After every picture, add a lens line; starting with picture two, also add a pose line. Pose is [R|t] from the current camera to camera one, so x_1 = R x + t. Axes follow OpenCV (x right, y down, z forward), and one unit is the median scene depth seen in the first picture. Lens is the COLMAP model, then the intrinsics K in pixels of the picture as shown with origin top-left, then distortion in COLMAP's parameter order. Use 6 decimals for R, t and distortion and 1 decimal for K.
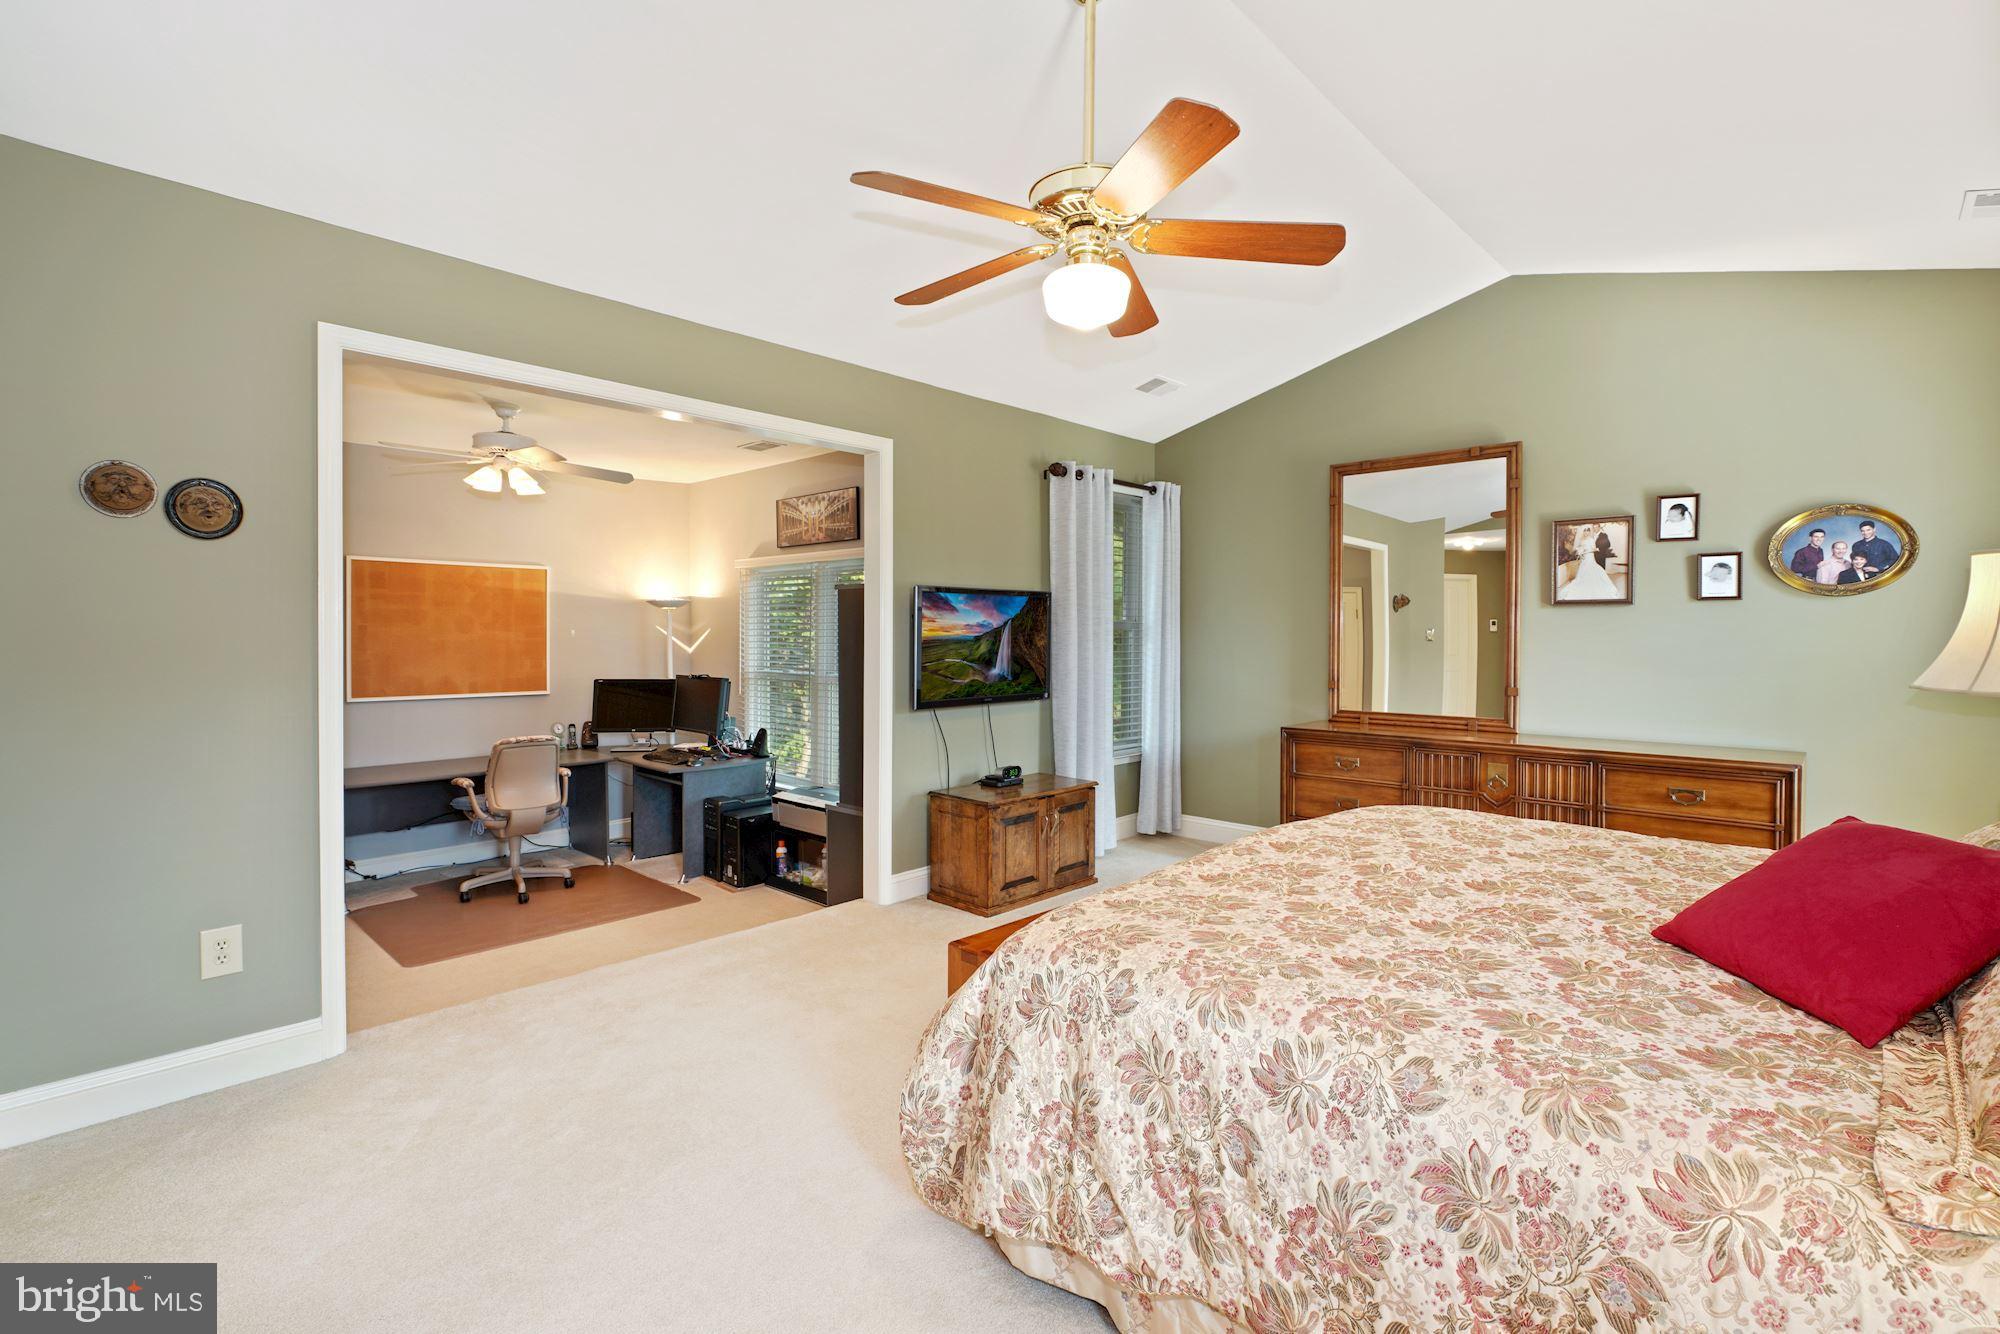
lens RADIAL K [[919.1, 0, 1001.4], [0, 919.1, 657.0], [0, 0, 1]] dist [0.003497, 0.000628]
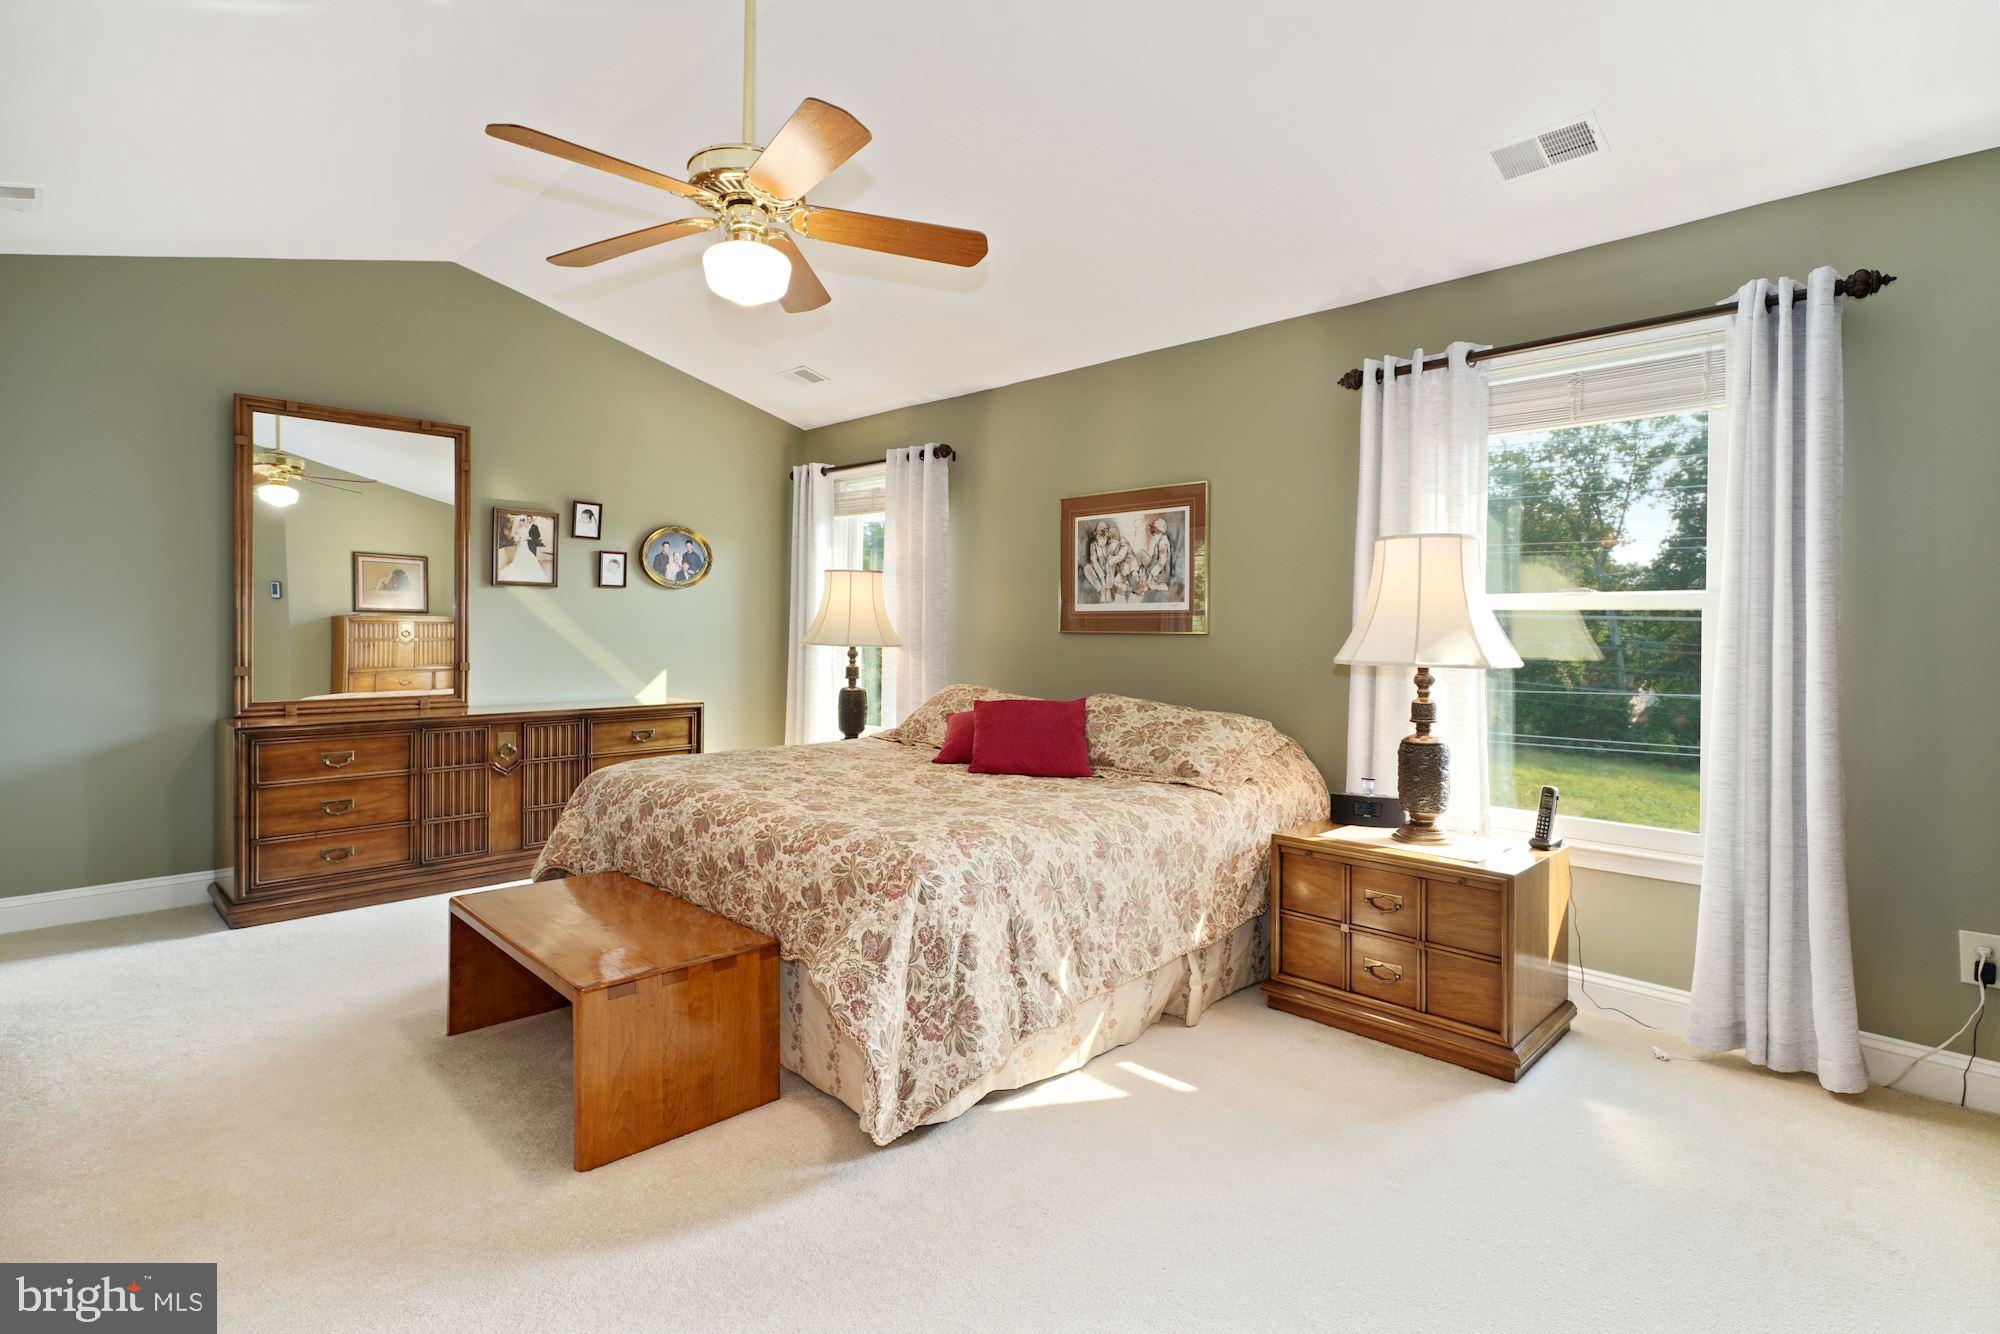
lens RADIAL K [[989.9, 0, 997.0], [0, 989.9, 629.4], [0, 0, 1]] dist [0.002751, -0.000011]
pose [[0.017360, -0.002913, 0.999845, -0.588772], [0.017265, 0.999848, 0.002613, 0.003366], [-0.999700, 0.017216, 0.017407, 0.409275]]
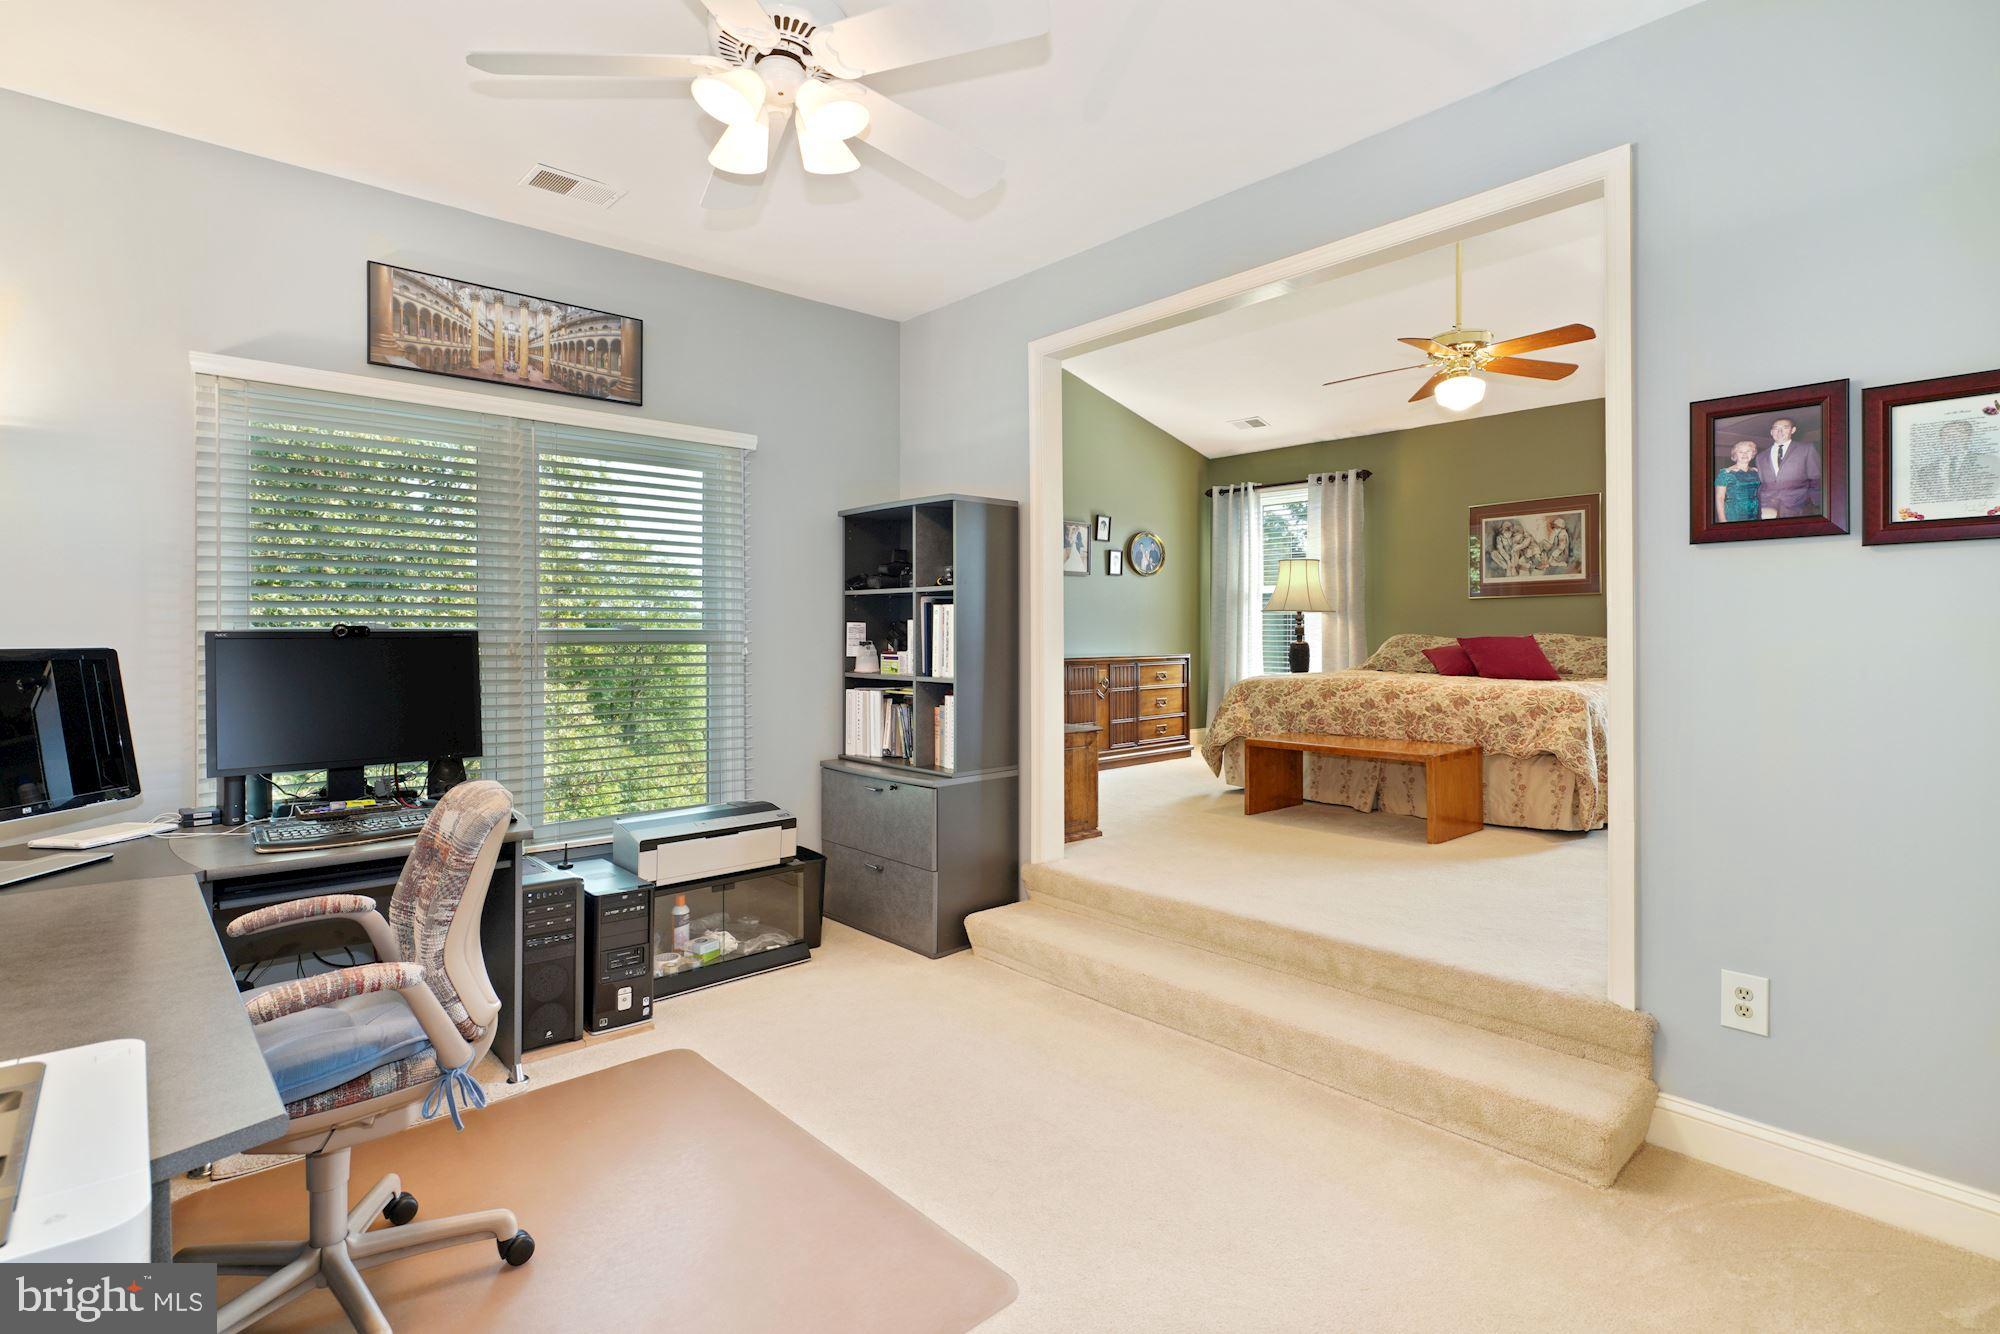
lens RADIAL K [[989.9, 0, 1000.7], [0, 989.9, 651.1], [0, 0, 1]] dist [0.002751, -0.000011]
pose [[0.065717, -0.018309, 0.997670, -1.176419], [0.031954, 0.999357, 0.016235, 0.048963], [-0.997327, 0.030813, 0.066260, 1.049316]]
